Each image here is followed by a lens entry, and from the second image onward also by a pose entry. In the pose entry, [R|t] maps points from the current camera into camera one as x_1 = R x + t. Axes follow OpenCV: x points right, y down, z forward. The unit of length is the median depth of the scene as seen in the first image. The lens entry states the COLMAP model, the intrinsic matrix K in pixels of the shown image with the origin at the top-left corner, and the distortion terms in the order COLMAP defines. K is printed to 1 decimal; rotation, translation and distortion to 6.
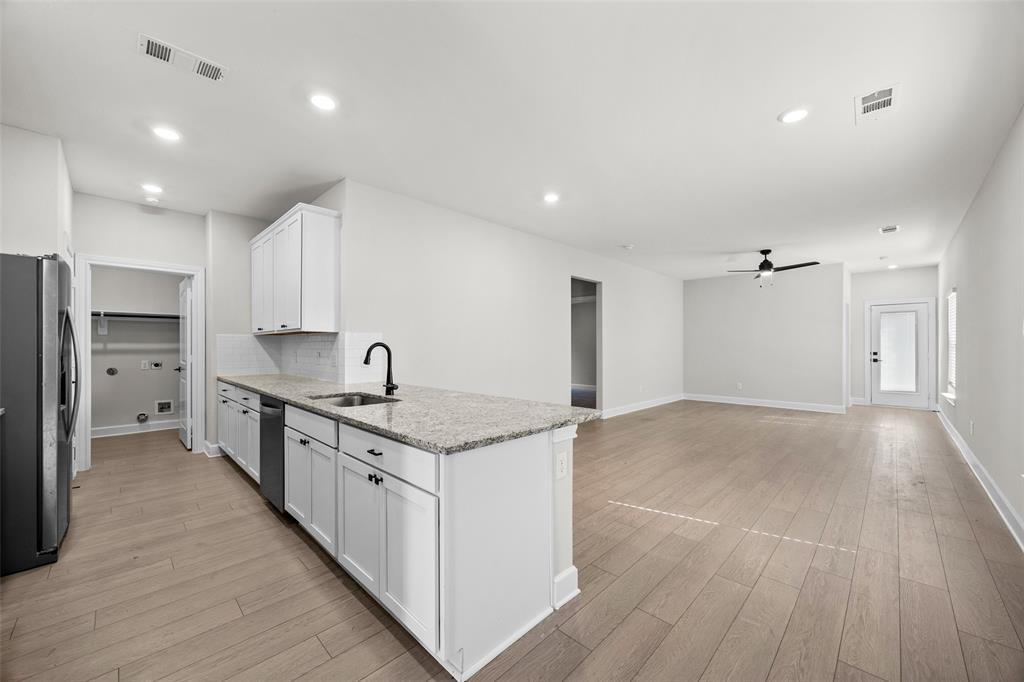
lens RADIAL K [[393.0, 0, 516.4], [0, 393.0, 347.6], [0, 0, 1]] dist [-0.002401, -0.000480]
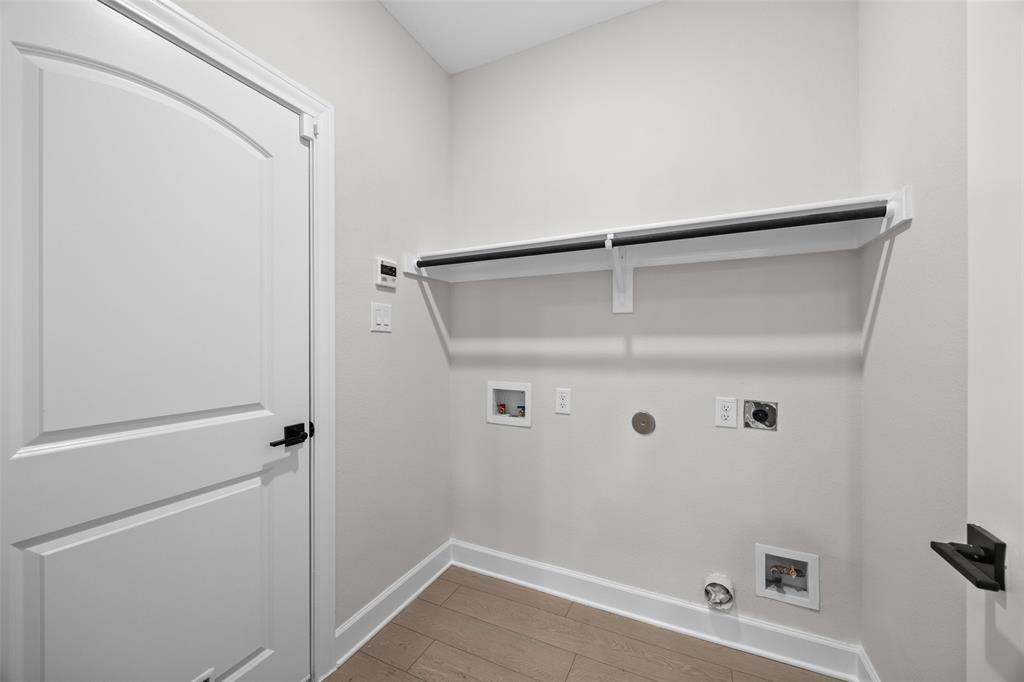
lens RADIAL K [[389.4, 0, 513.8], [0, 389.4, 342.1], [0, 0, 1]] dist [-0.000272, -0.000279]
pose [[0.317243, 0.000015, -0.948344, -0.798149], [-0.002904, 0.999995, -0.000956, -0.007293], [0.948340, 0.003057, 0.317241, 0.836651]]
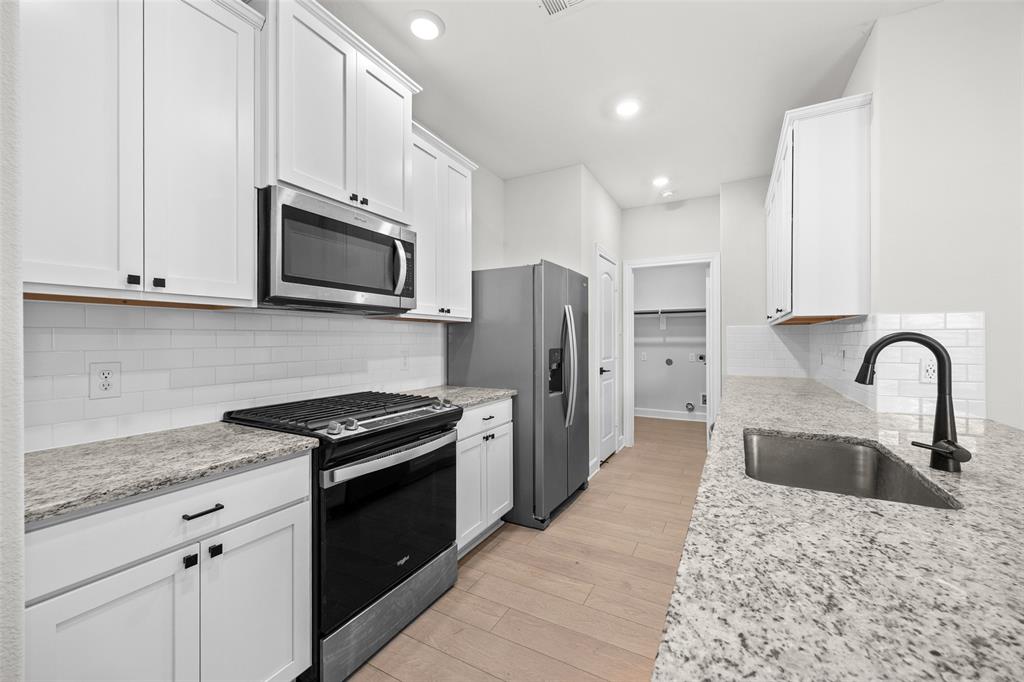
lens RADIAL K [[403.8, 0, 514.0], [0, 403.8, 337.0], [0, 0, 1]] dist [0.004235, 0.000109]
pose [[0.268347, -0.005649, -0.963306, -0.030436], [-0.002792, 0.999974, -0.006642, -0.002526], [0.963318, 0.004472, 0.268325, 0.270731]]
